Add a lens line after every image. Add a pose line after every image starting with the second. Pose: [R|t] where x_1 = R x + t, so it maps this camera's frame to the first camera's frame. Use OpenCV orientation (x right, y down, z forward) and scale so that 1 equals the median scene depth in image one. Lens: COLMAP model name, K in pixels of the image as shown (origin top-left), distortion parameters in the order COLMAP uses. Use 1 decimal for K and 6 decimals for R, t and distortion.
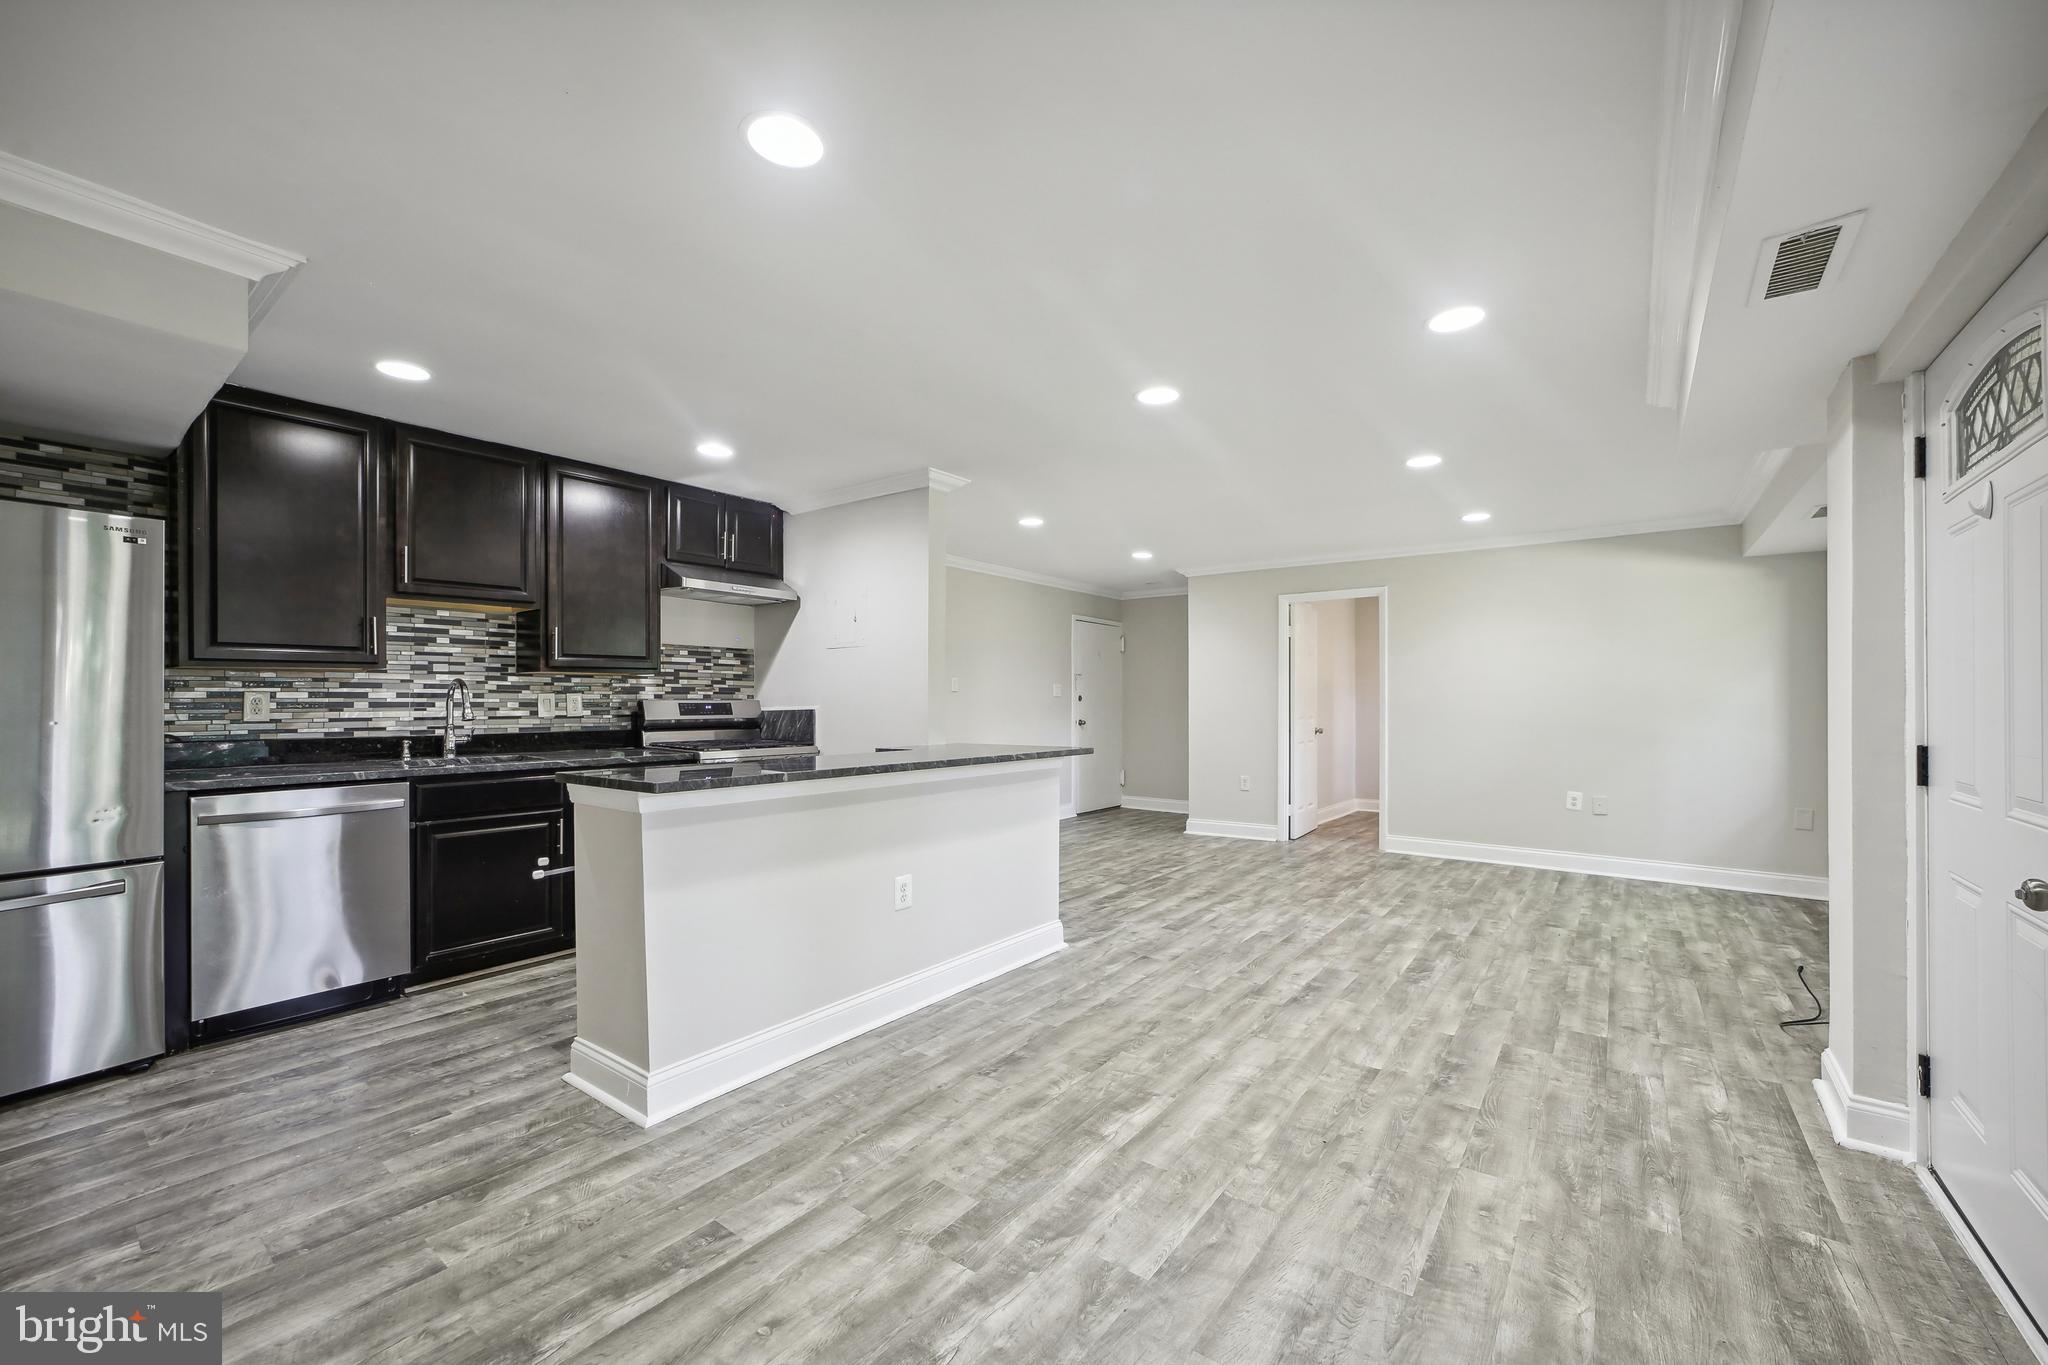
lens RADIAL K [[808.2, 0, 1038.5], [0, 808.2, 690.6], [0, 0, 1]] dist [-0.028243, 0.010198]
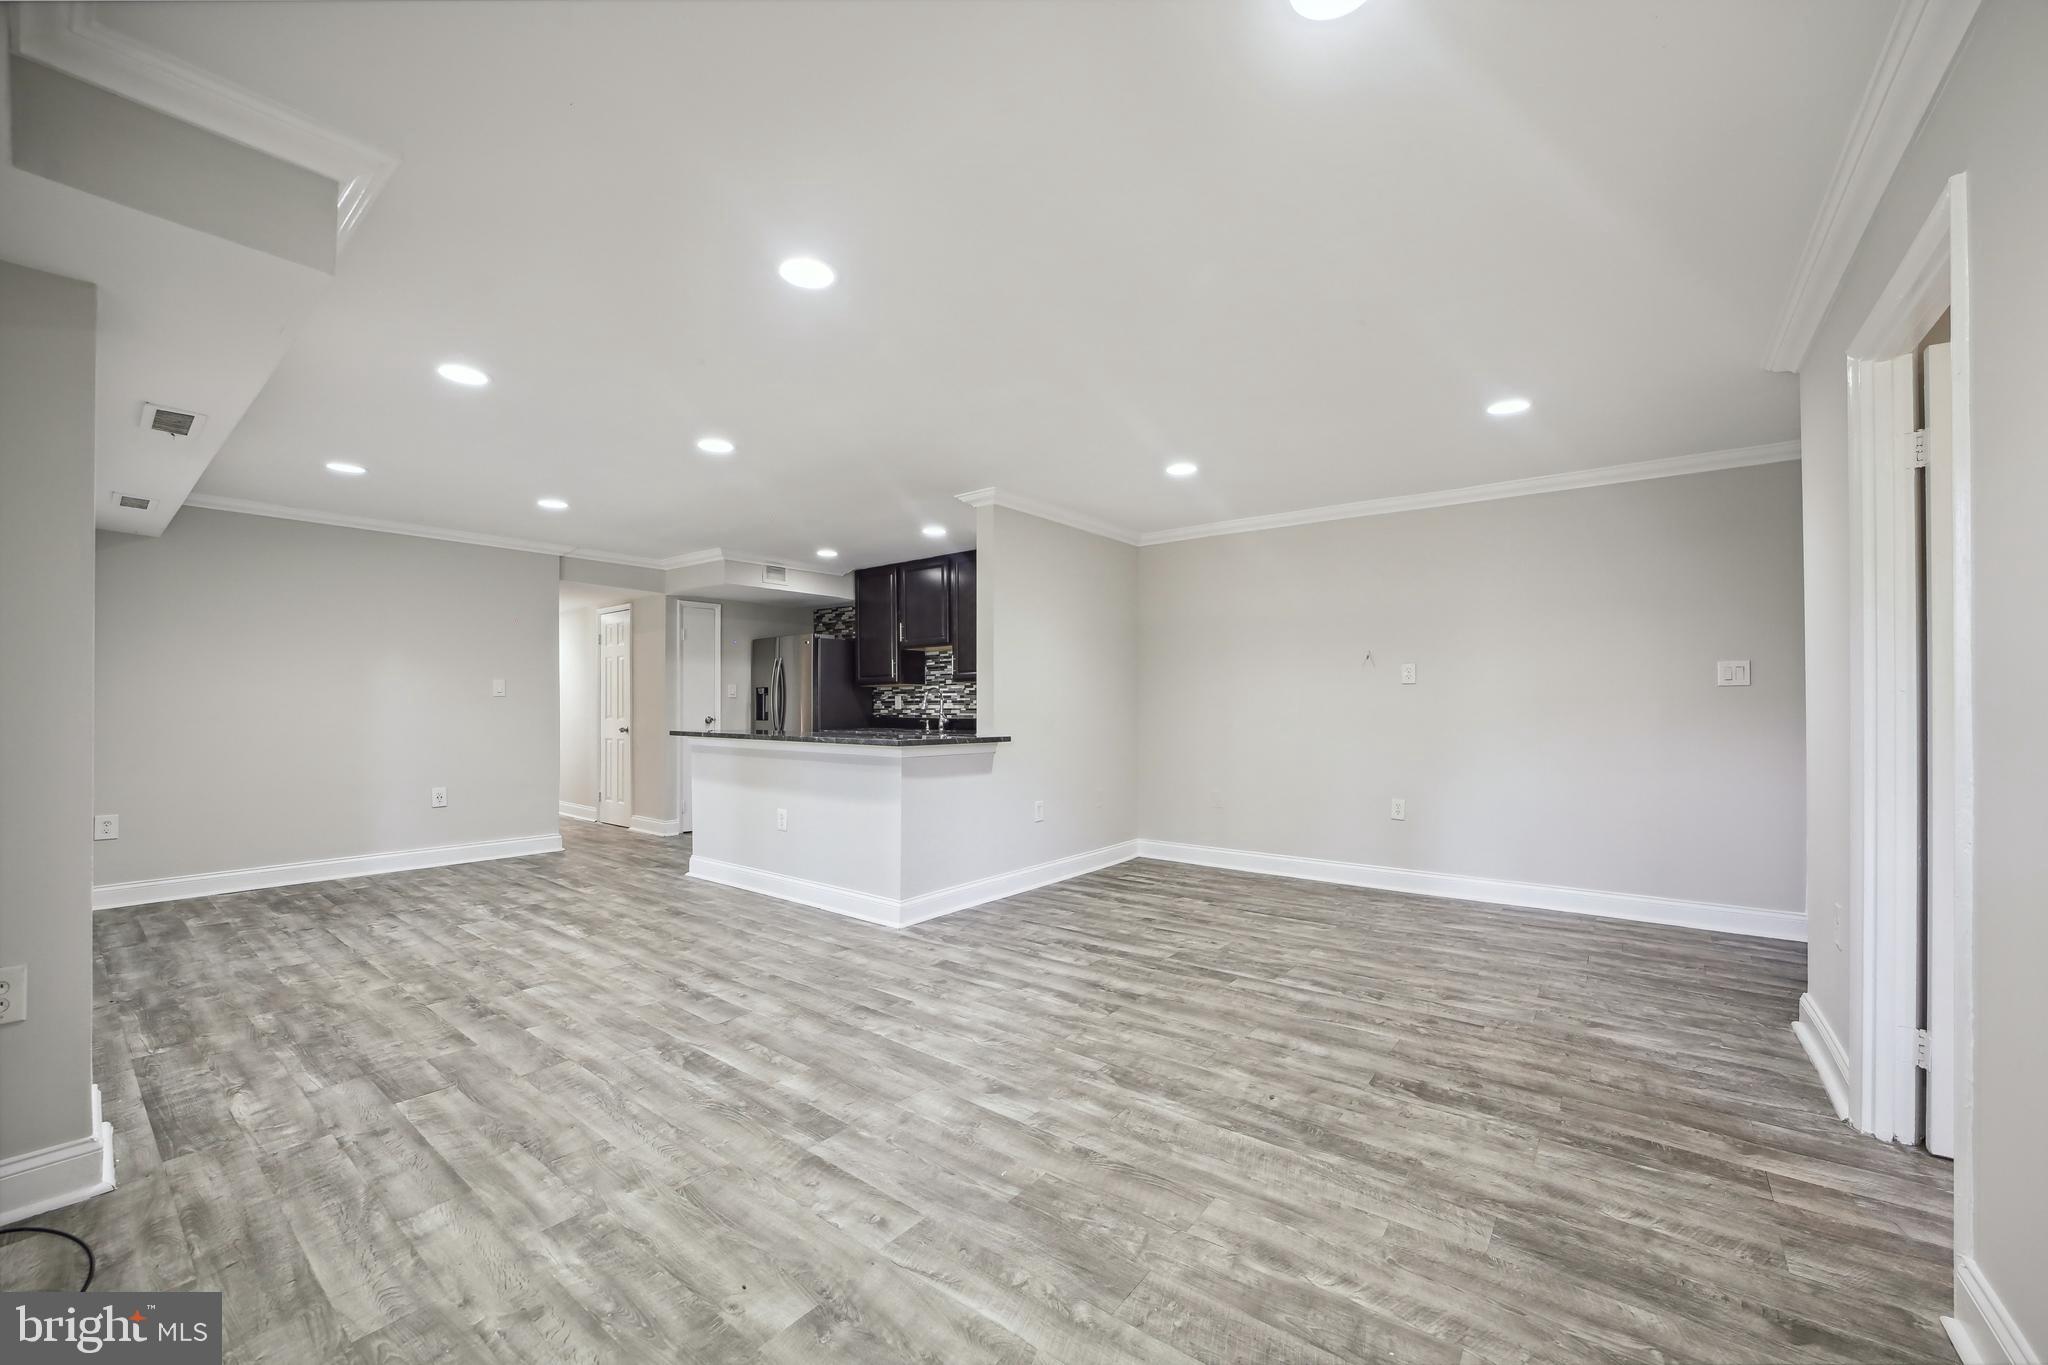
lens RADIAL K [[808.2, 0, 1023.1], [0, 808.2, 693.9], [0, 0, 1]] dist [-0.028243, 0.010198]
pose [[-0.038290, -0.015074, -0.999153, 1.159991], [0.016115, 0.999747, -0.015700, 0.033023], [0.999137, -0.016703, -0.038037, 1.293824]]
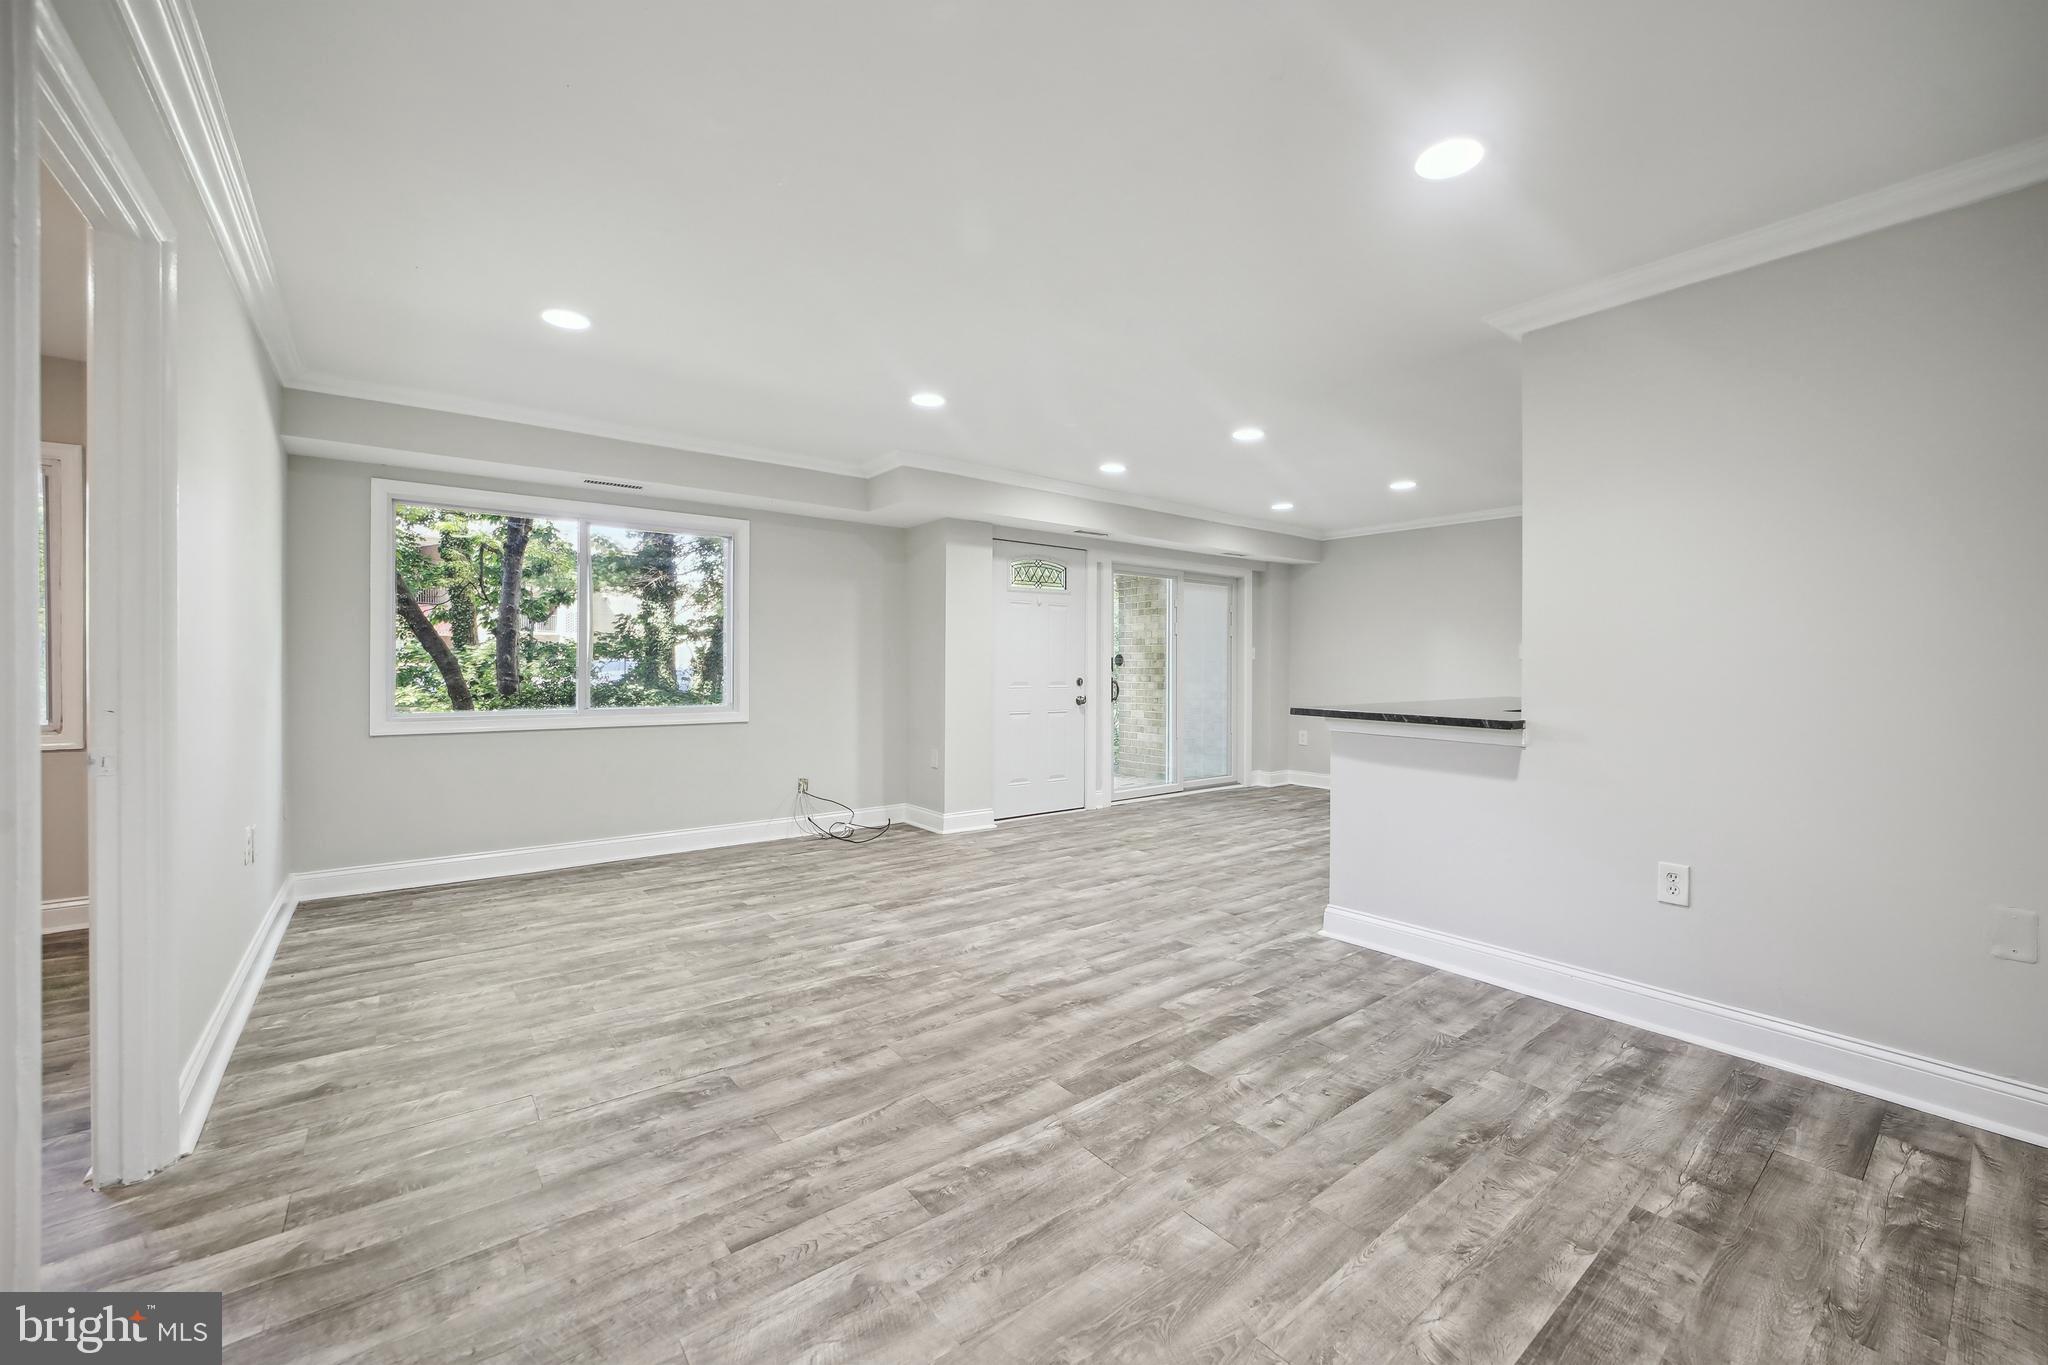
lens RADIAL K [[808.2, 0, 1028.2], [0, 808.2, 675.6], [0, 0, 1]] dist [-0.028243, 0.010198]
pose [[-0.960911, -0.011219, 0.276631, 0.108854], [-0.011195, 0.999936, 0.001664, 0.040816], [-0.276632, -0.001498, -0.960975, 2.065875]]
